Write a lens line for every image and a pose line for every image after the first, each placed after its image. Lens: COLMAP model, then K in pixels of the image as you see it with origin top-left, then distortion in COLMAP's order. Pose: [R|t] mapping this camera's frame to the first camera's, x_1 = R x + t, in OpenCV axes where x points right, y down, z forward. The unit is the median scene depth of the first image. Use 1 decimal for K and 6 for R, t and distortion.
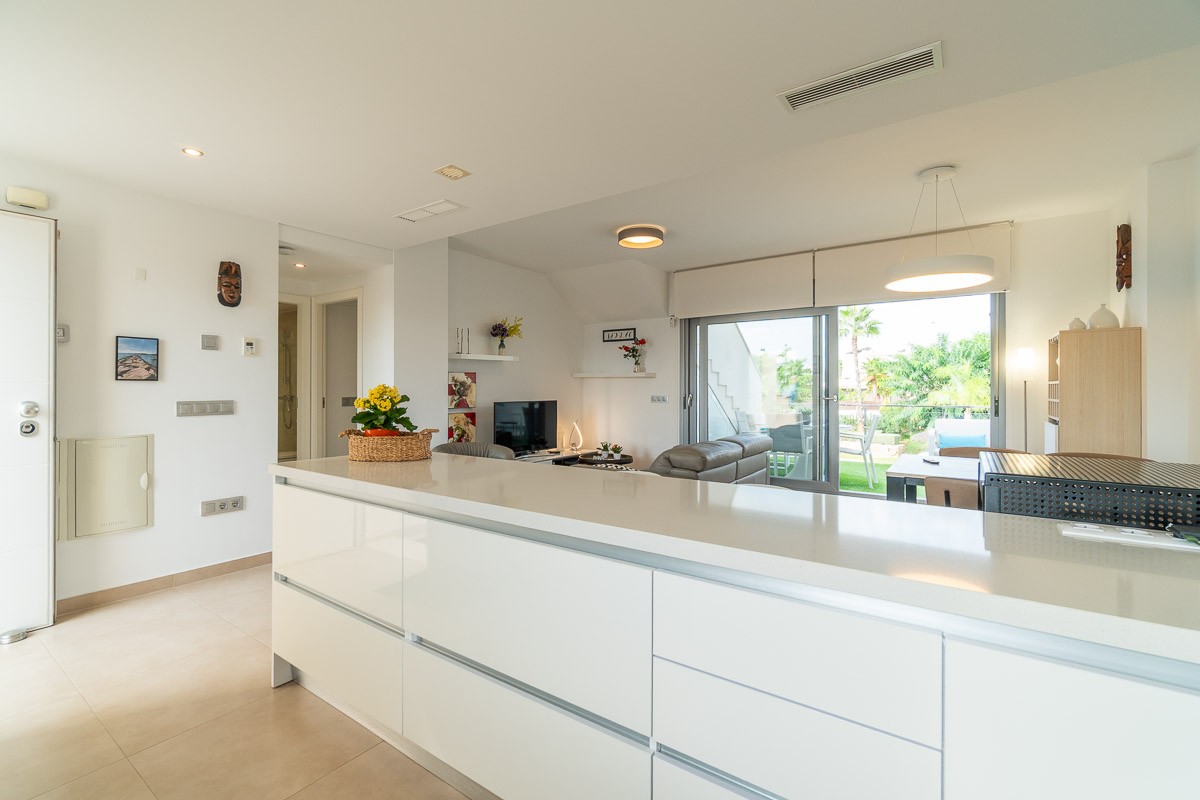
lens RADIAL K [[527.0, 0, 588.9], [0, 527.0, 385.3], [0, 0, 1]] dist [-0.002485, 0.000215]
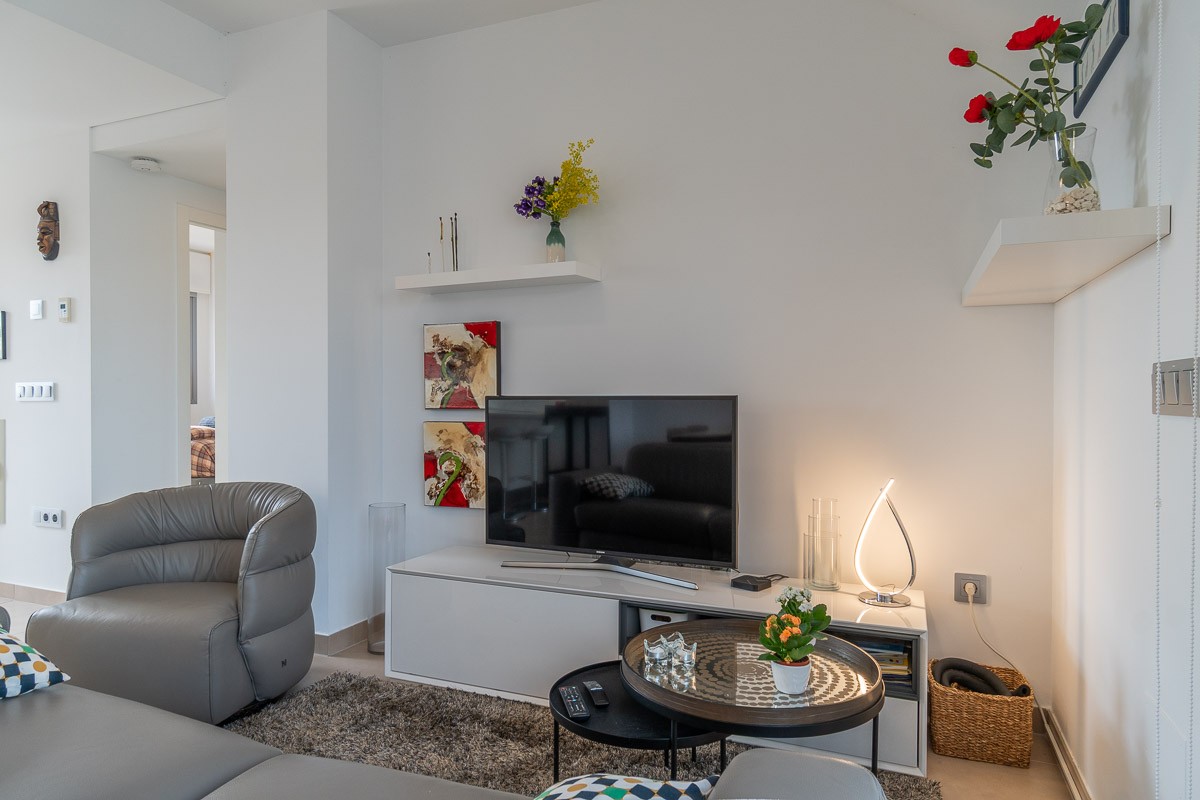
lens RADIAL K [[736.3, 0, 597.9], [0, 736.3, 399.0], [0, 0, 1]] dist [0.002992, -0.000155]
pose [[0.224008, 0.003996, -0.974579, 0.336809], [0.005152, 0.999973, 0.005284, 0.031878], [0.974574, -0.006205, 0.223982, 0.953652]]
